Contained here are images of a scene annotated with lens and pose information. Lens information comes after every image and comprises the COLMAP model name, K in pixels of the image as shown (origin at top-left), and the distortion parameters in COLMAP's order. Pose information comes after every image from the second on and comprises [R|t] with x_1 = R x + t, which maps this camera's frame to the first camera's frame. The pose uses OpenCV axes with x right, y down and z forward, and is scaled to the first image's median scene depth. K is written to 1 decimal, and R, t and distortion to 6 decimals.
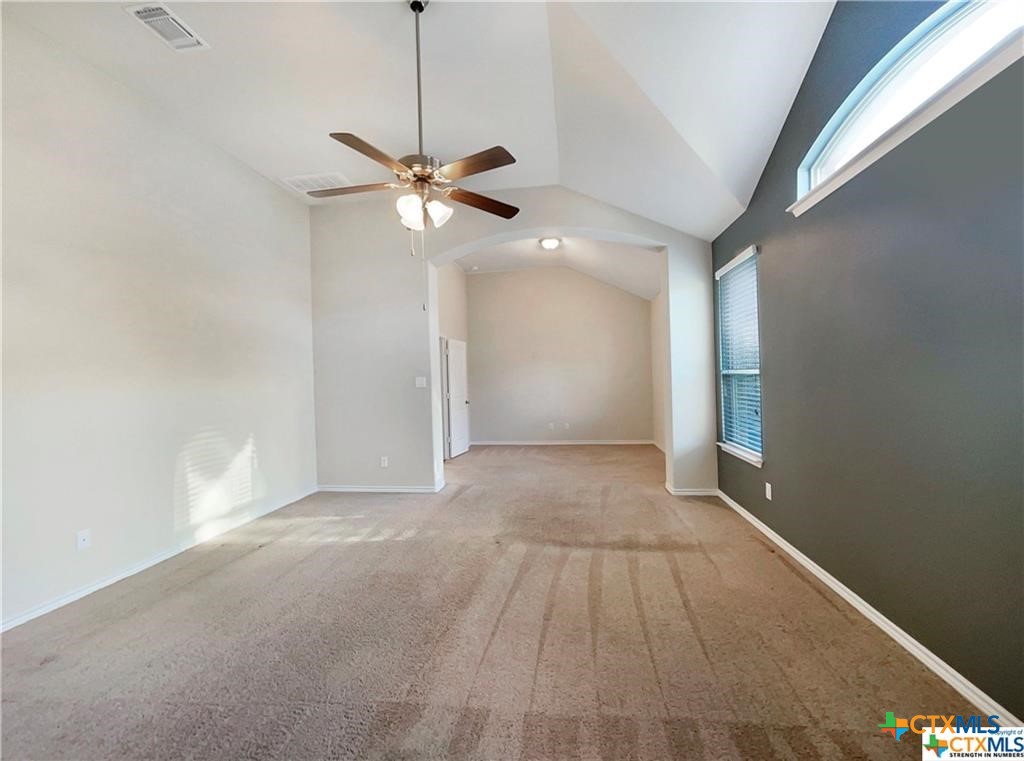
lens RADIAL K [[405.5, 0, 512.0], [0, 405.5, 380.5], [0, 0, 1]] dist [0.000338, -0.000022]
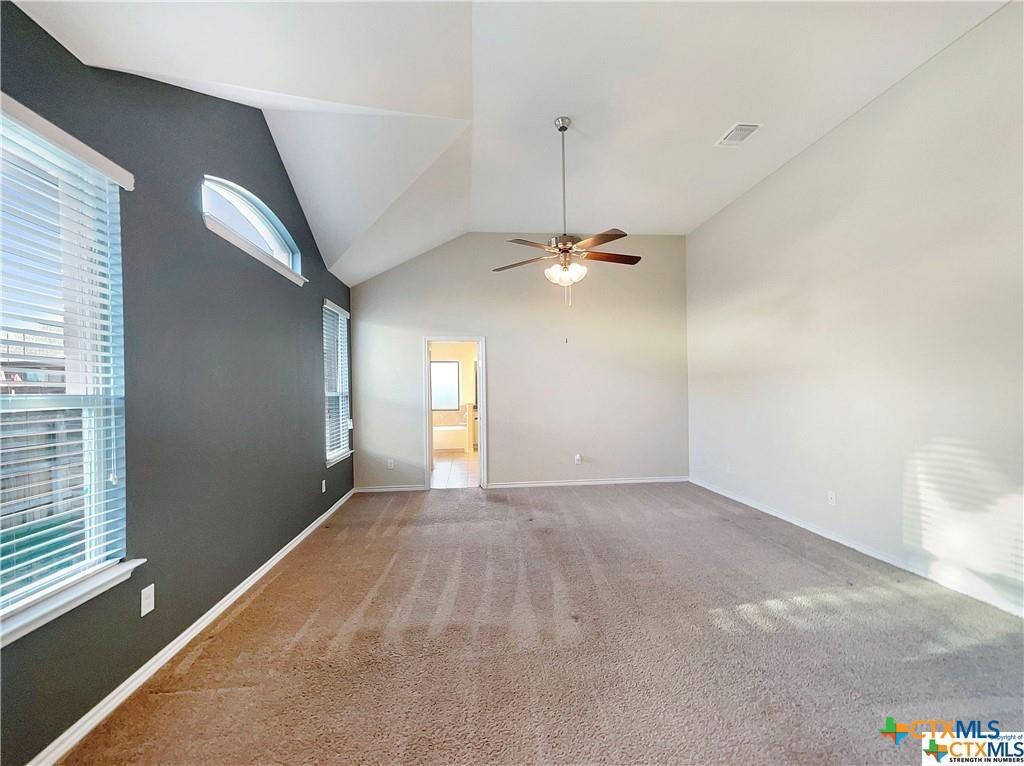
lens RADIAL K [[405.5, 0, 512.0], [0, 405.5, 383.0], [0, 0, 1]] dist [0.000338, -0.000022]
pose [[-0.966005, 0.037272, -0.255822, 0.238566], [0.040079, 0.999180, -0.005767, -0.019603], [0.255398, -0.015824, -0.966707, 1.609374]]
